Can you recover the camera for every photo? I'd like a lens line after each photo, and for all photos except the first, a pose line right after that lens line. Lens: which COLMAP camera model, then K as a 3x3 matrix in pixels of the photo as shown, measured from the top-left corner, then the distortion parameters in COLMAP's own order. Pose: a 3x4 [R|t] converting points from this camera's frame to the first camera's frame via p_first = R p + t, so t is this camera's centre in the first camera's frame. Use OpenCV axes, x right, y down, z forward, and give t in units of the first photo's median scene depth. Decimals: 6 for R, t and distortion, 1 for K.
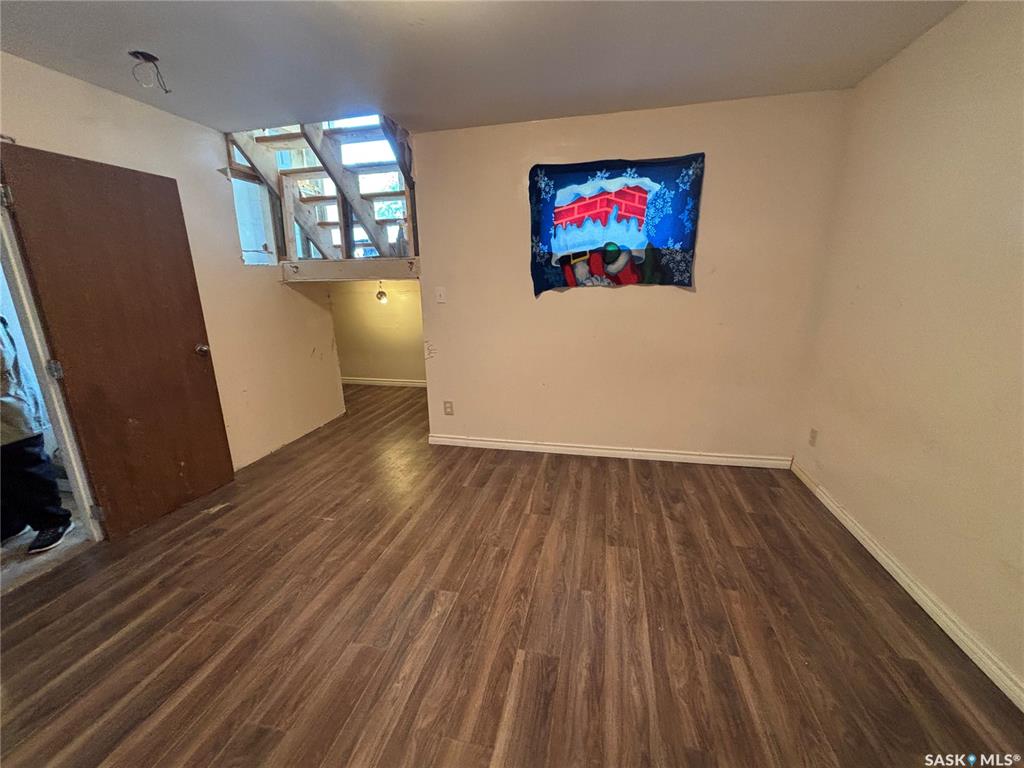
lens RADIAL K [[414.5, 0, 512.7], [0, 414.5, 381.3], [0, 0, 1]] dist [0.005724, 0.000469]
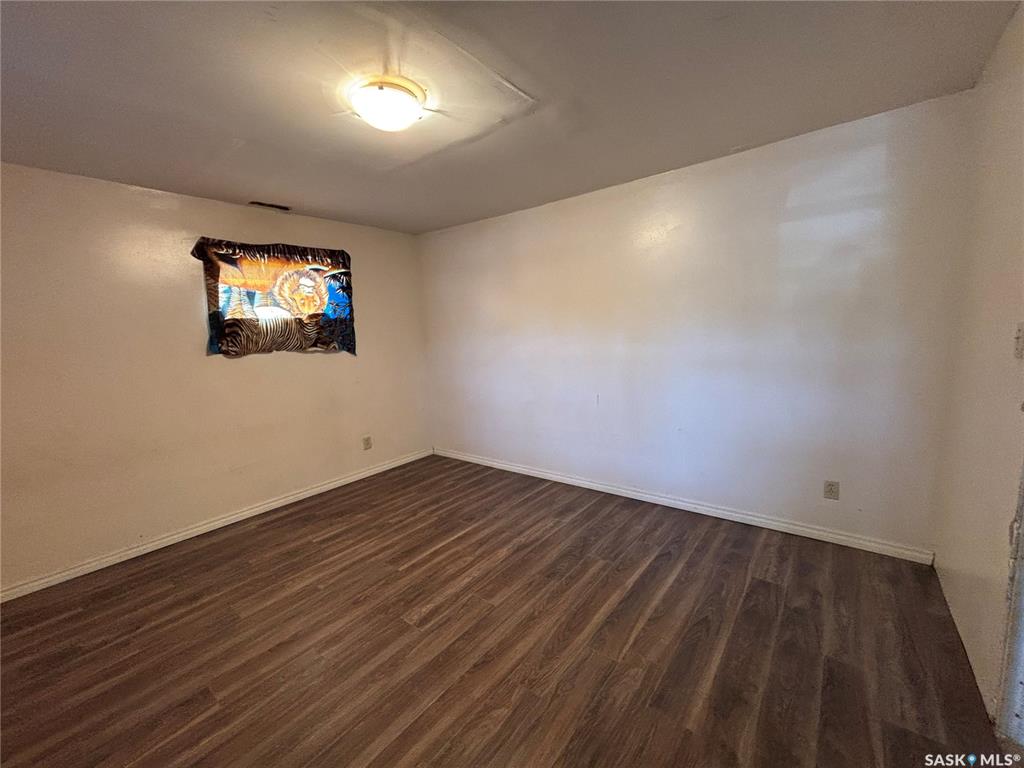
lens RADIAL K [[414.5, 0, 511.4], [0, 414.5, 384.1], [0, 0, 1]] dist [0.005724, 0.000469]
pose [[-0.895416, 0.003351, 0.445217, -0.929037], [0.172067, 0.924881, 0.339100, -0.391514], [-0.410637, 0.380243, -0.828730, 1.650524]]
